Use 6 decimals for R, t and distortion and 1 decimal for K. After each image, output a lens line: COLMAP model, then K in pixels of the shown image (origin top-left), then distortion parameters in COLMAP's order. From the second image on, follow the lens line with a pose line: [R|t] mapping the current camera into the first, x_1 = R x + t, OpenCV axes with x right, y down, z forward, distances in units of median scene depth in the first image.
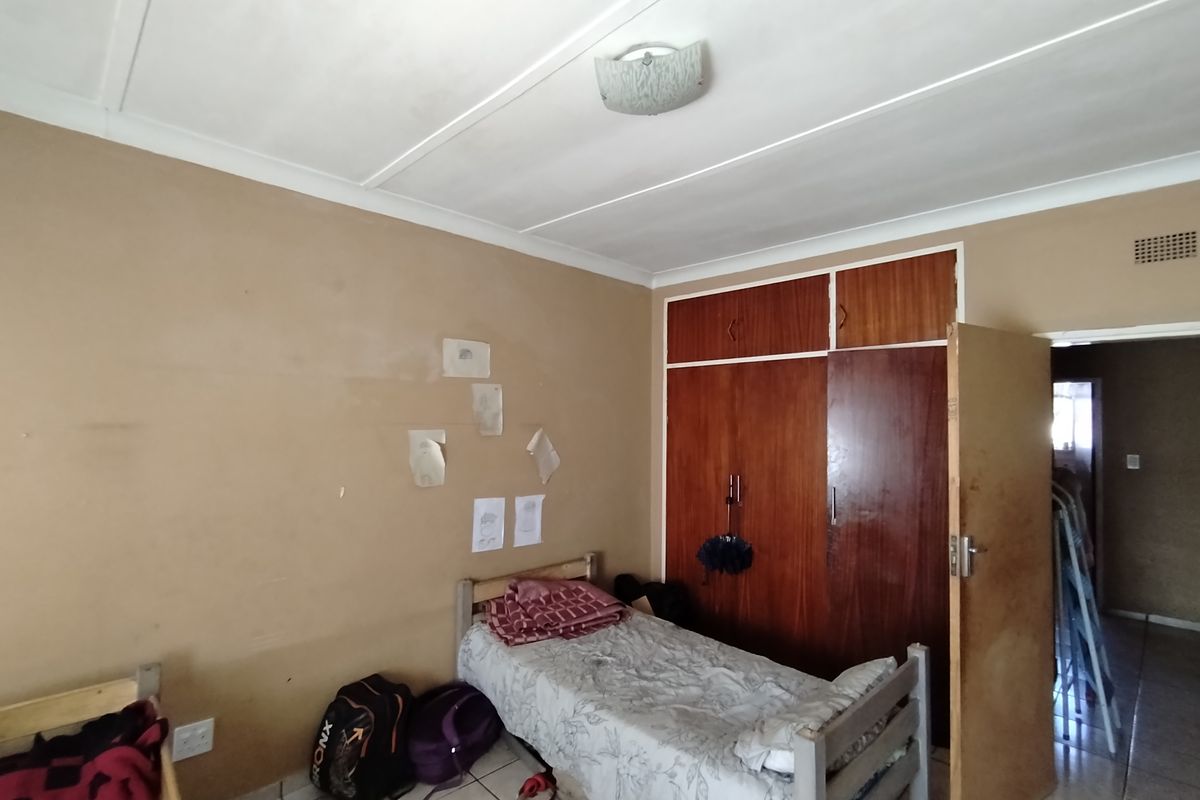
lens RADIAL K [[561.5, 0, 600.0], [0, 561.5, 400.0], [0, 0, 1]] dist [-0.000980, -0.000246]
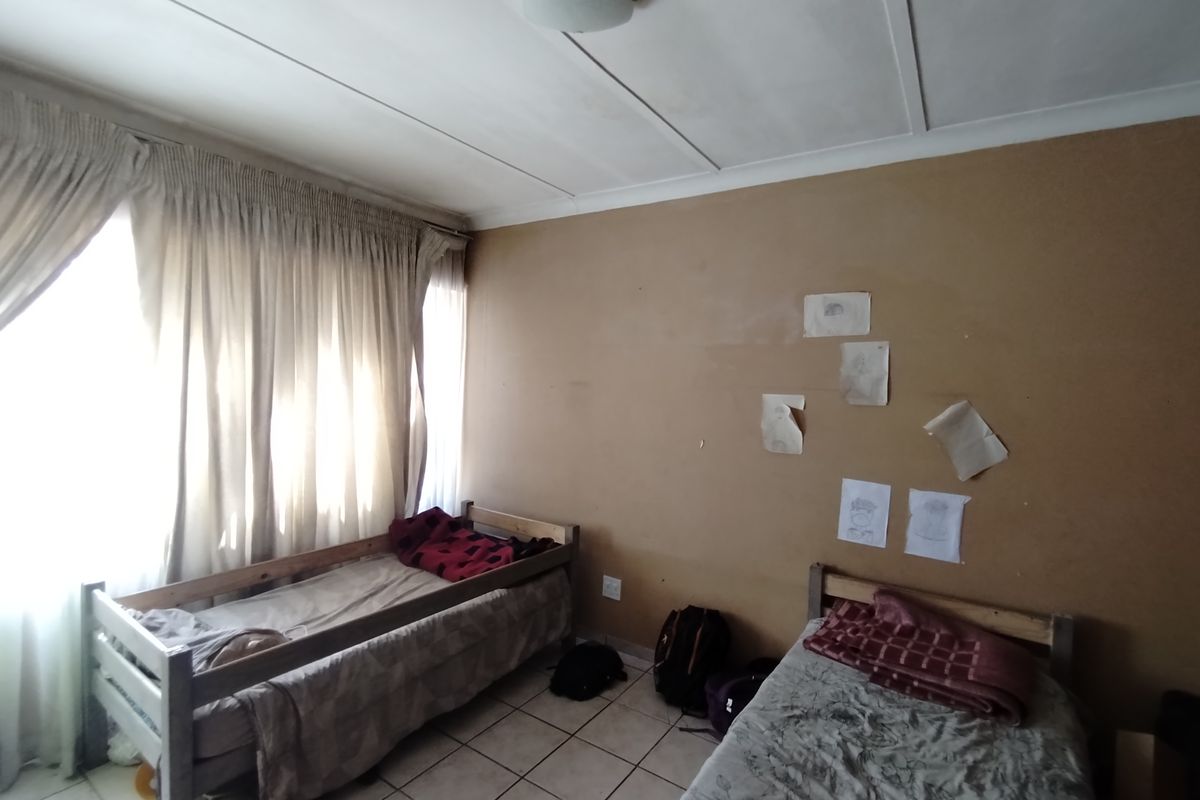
lens RADIAL K [[561.5, 0, 600.0], [0, 561.5, 400.0], [0, 0, 1]] dist [-0.000980, -0.000246]
pose [[0.205075, 0.030177, -0.978281, 0.544369], [0.003146, 0.999499, 0.031491, 0.029949], [0.978741, -0.009536, 0.204877, 0.471628]]
